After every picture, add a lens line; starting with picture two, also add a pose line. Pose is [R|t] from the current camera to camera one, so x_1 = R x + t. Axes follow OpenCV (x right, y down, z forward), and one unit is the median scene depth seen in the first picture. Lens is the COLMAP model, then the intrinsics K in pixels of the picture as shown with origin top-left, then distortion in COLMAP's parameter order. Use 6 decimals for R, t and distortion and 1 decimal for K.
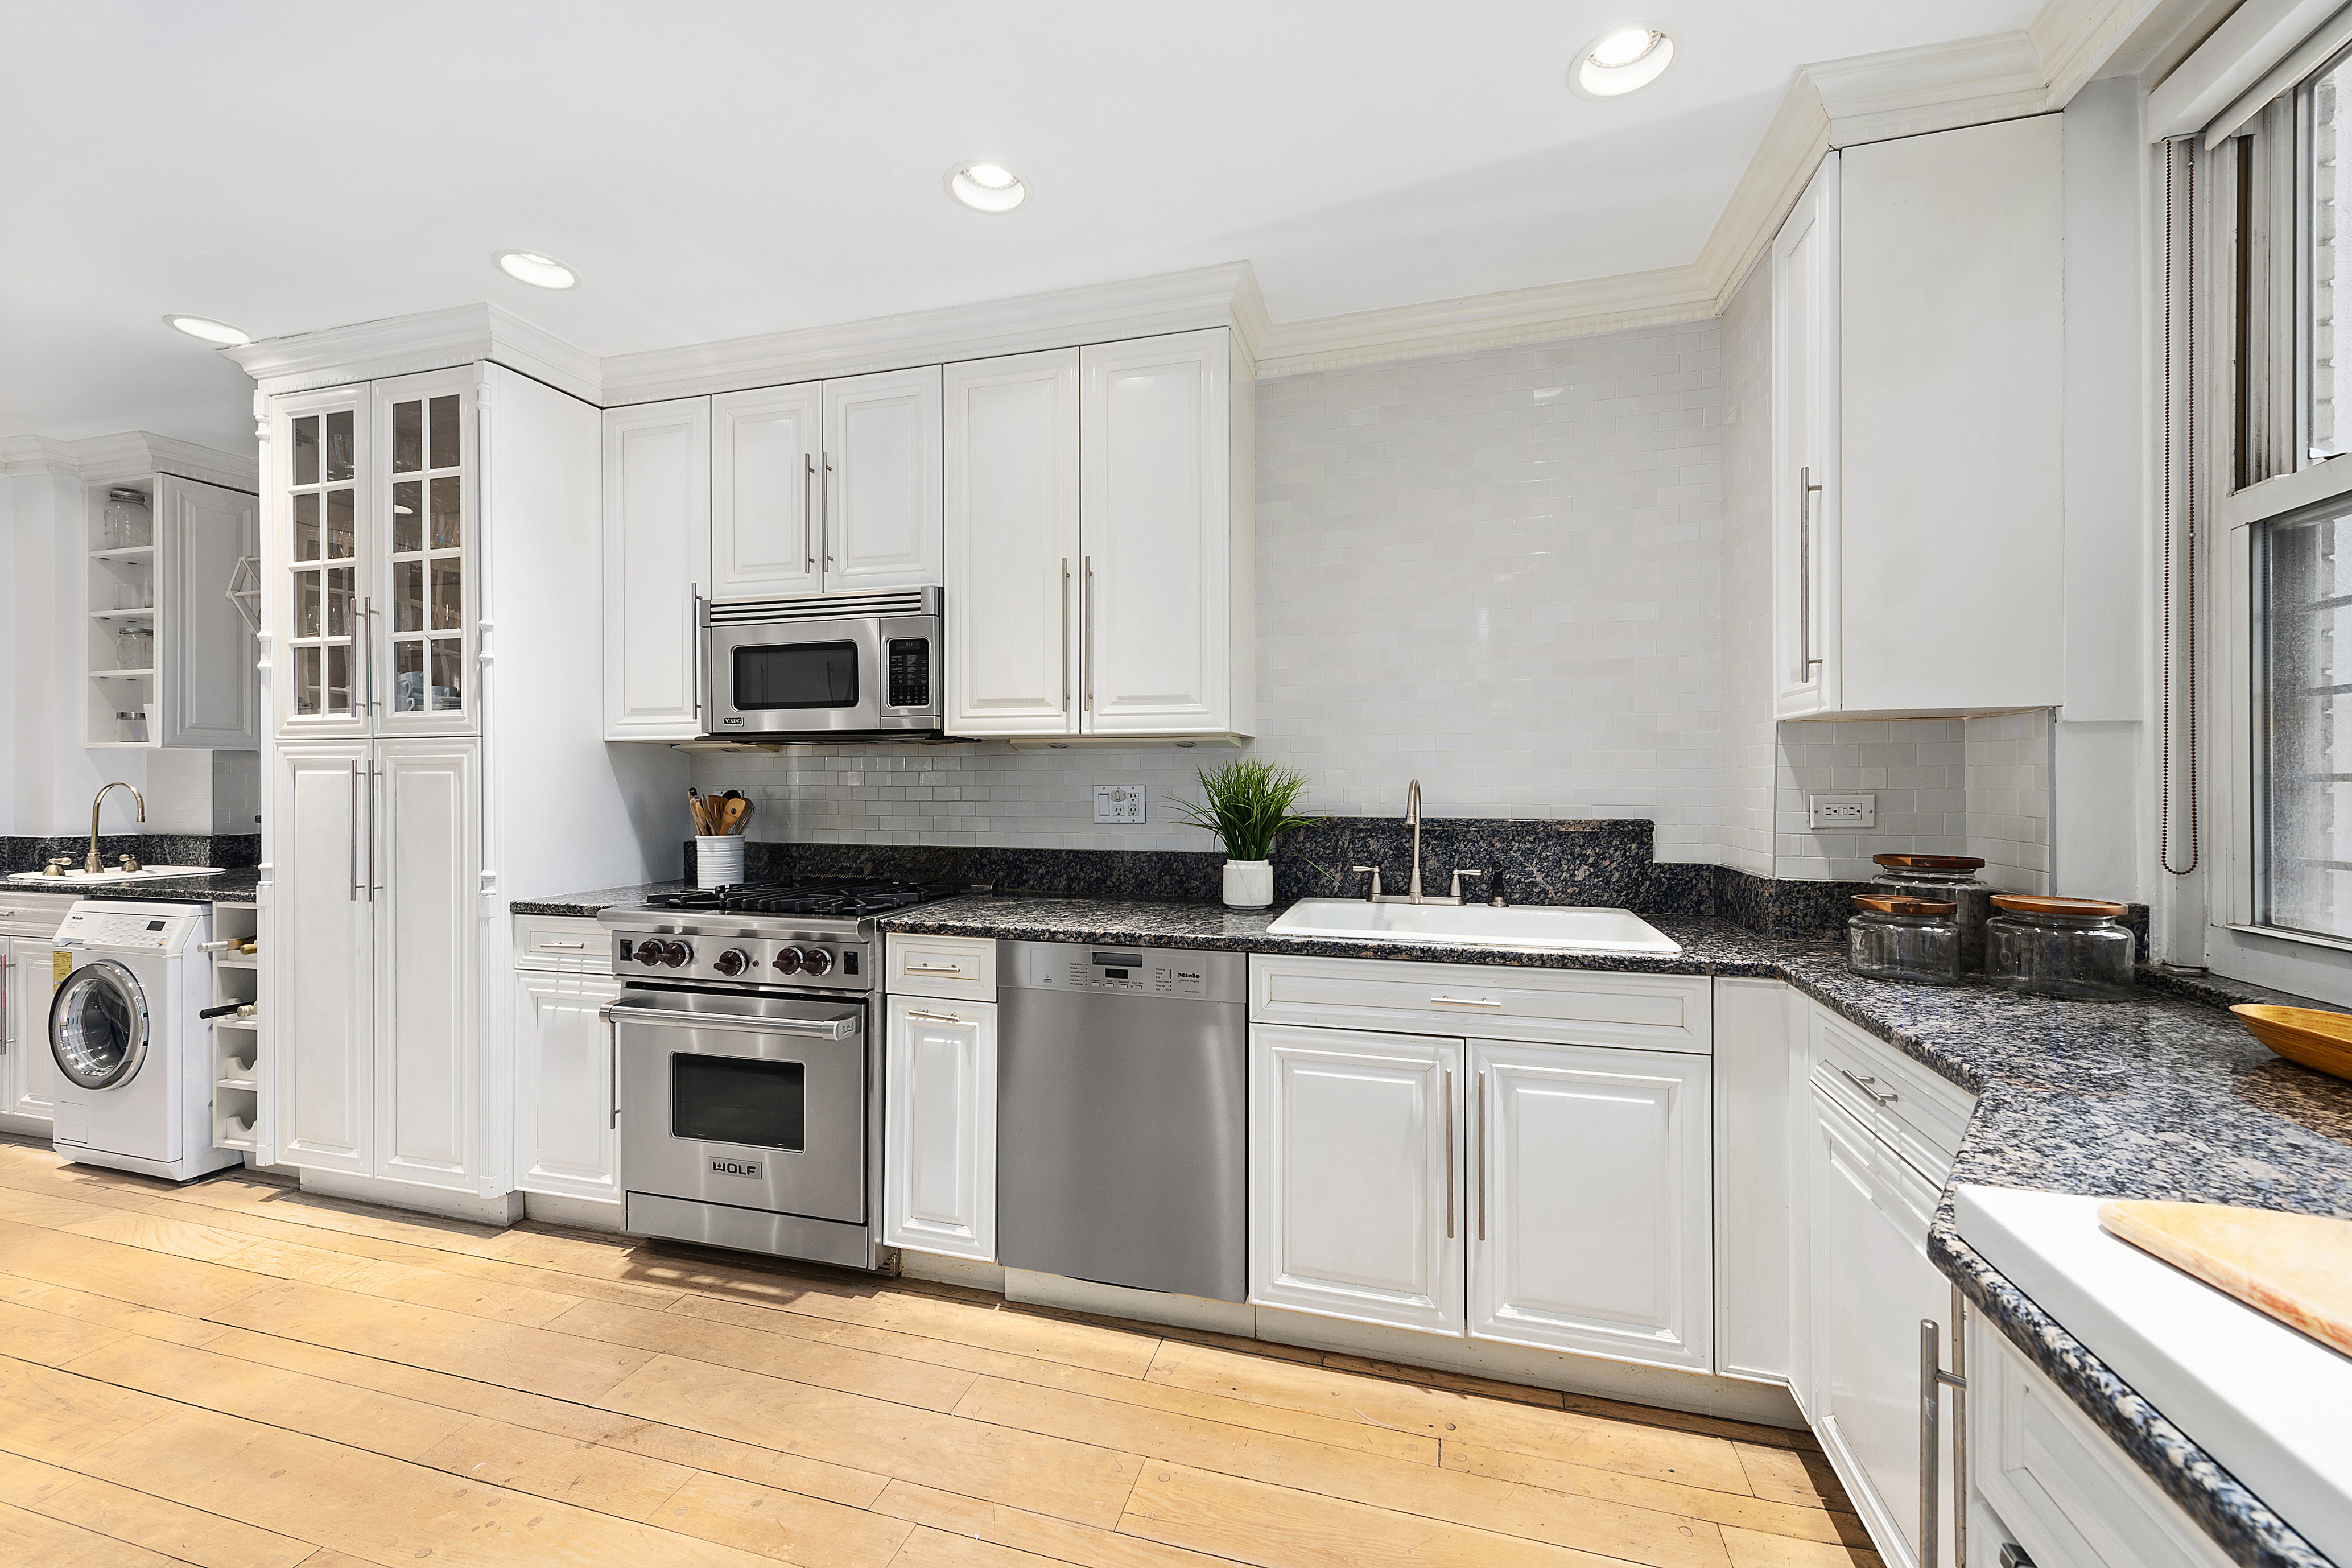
lens RADIAL K [[953.7, 0, 1179.1], [0, 953.7, 784.8], [0, 0, 1]] dist [-0.001420, -0.000126]
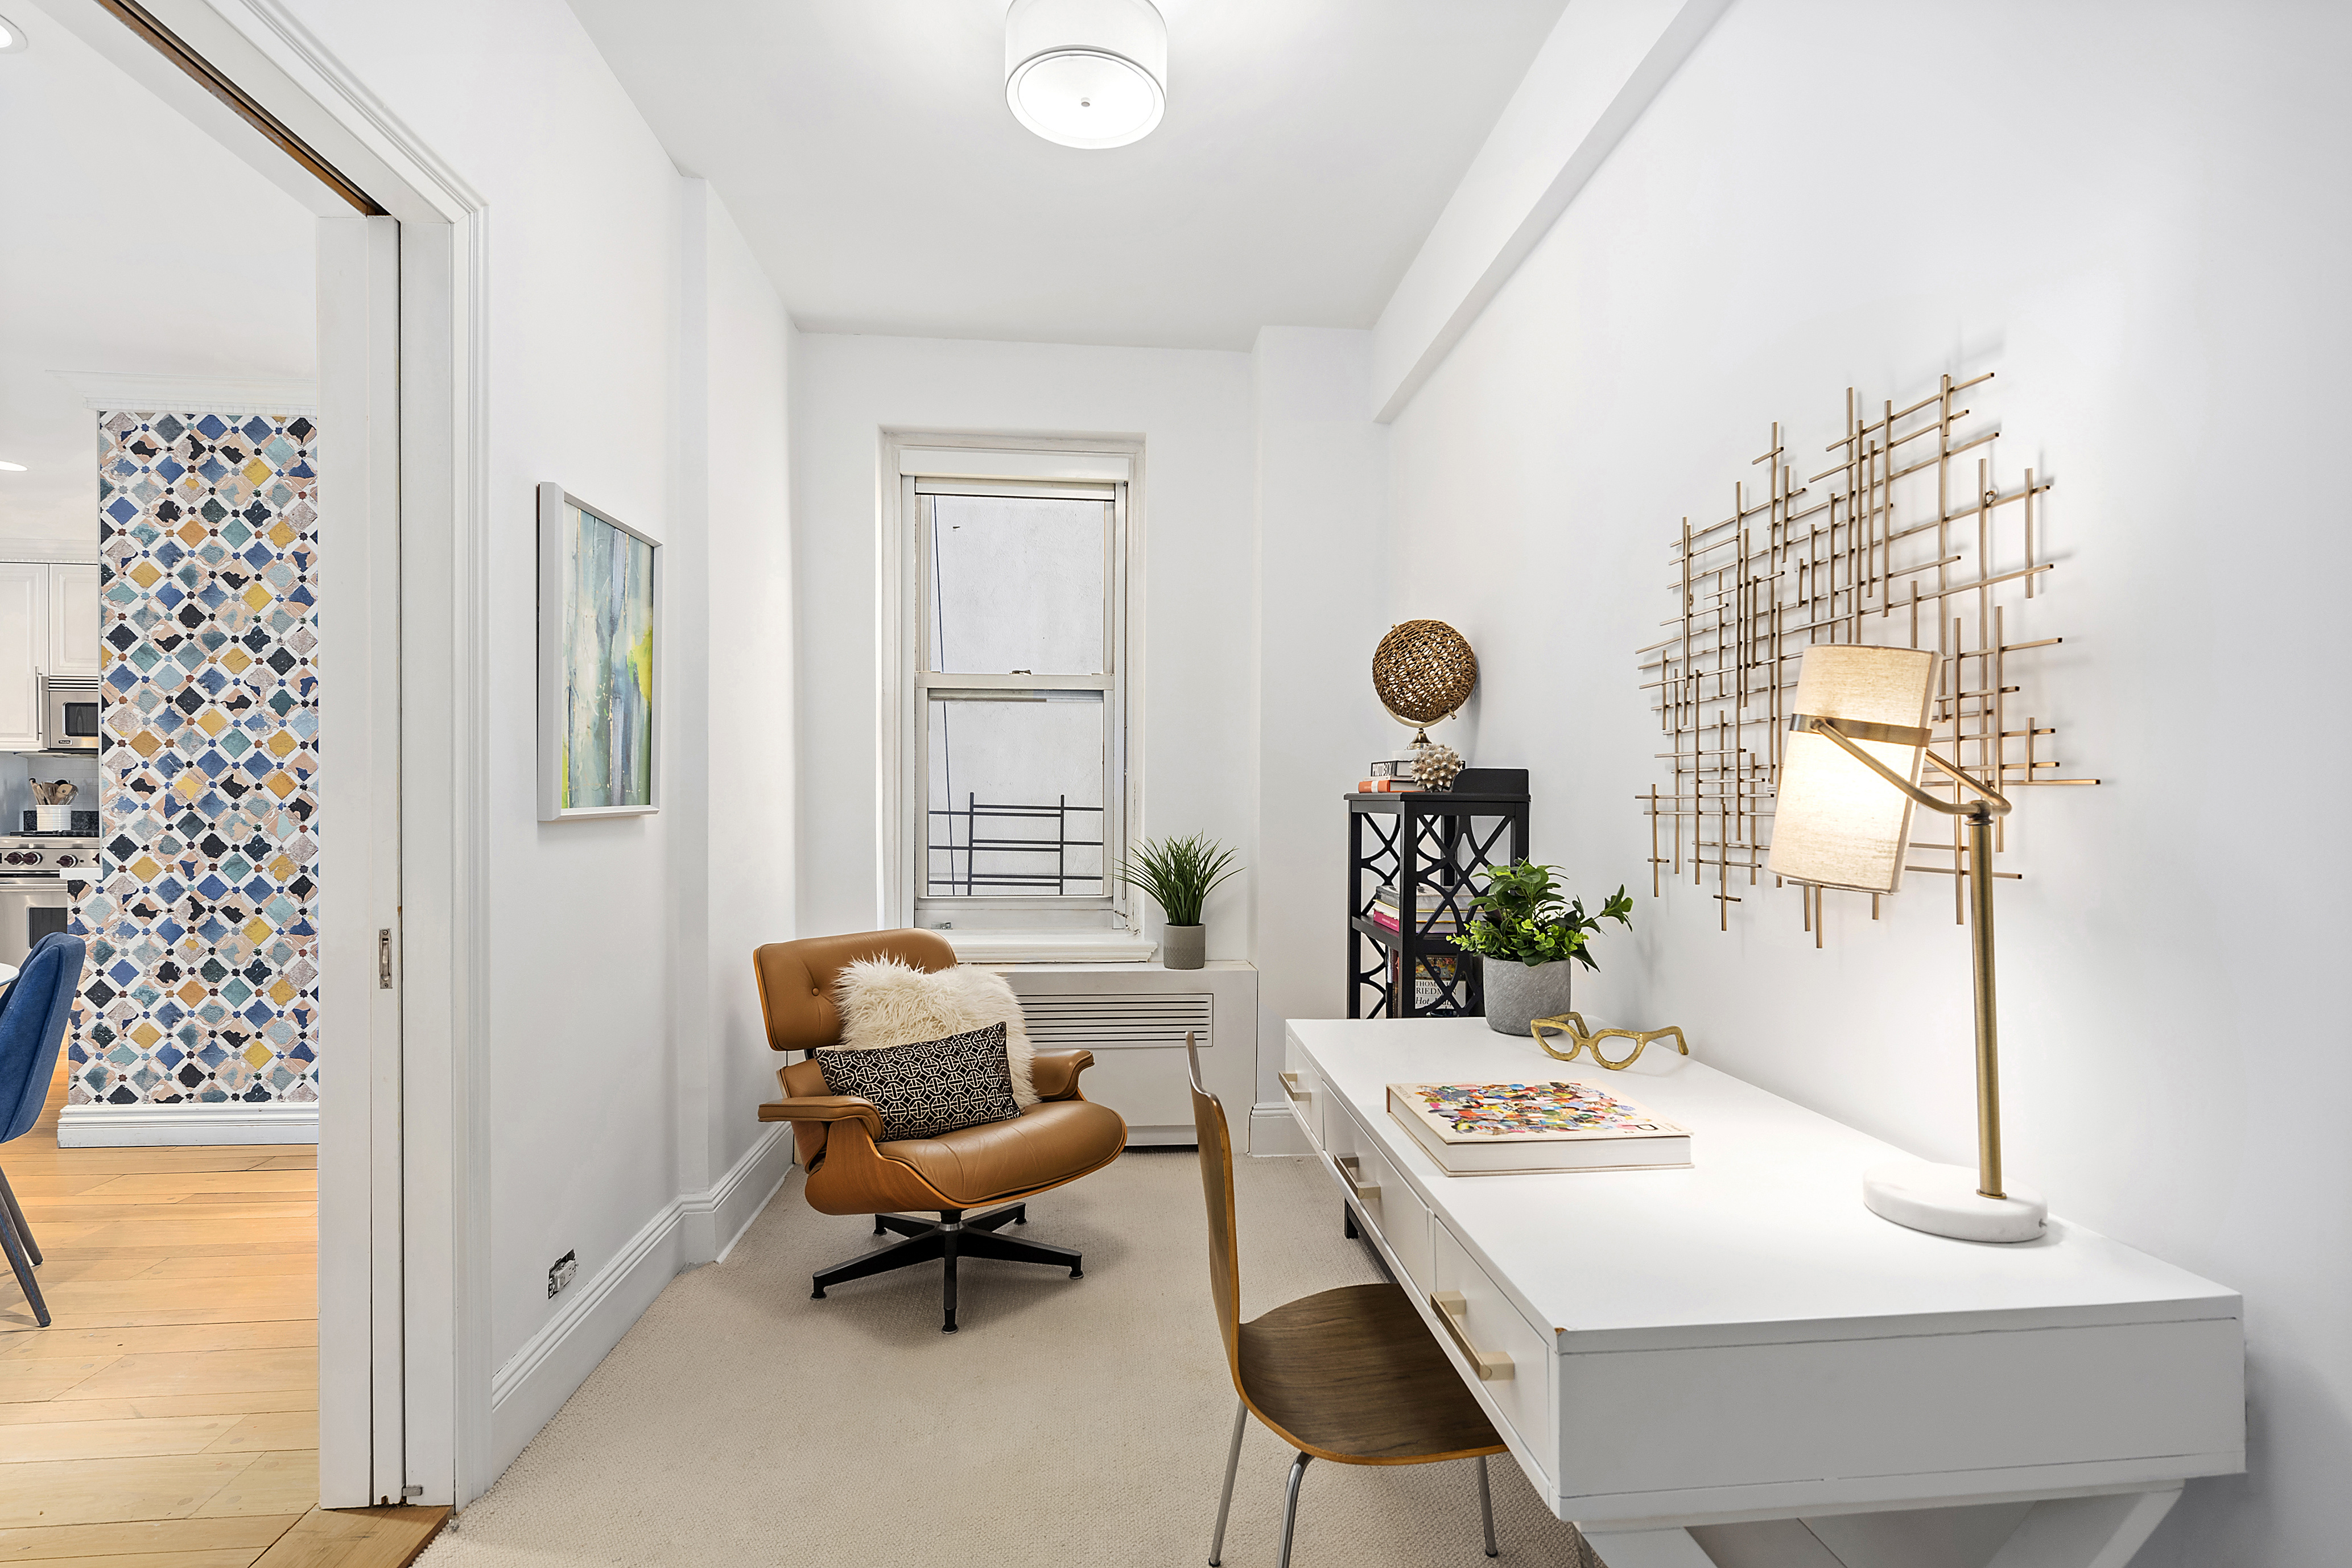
lens RADIAL K [[1113.2, 0, 1177.1], [0, 1113.2, 785.8], [0, 0, 1]] dist [-0.000960, -0.000179]
pose [[0.932266, -0.005444, 0.361731, 0.771202], [0.006998, 0.999971, -0.002986, 0.040923], [-0.361705, 0.005315, 0.932278, -1.808113]]
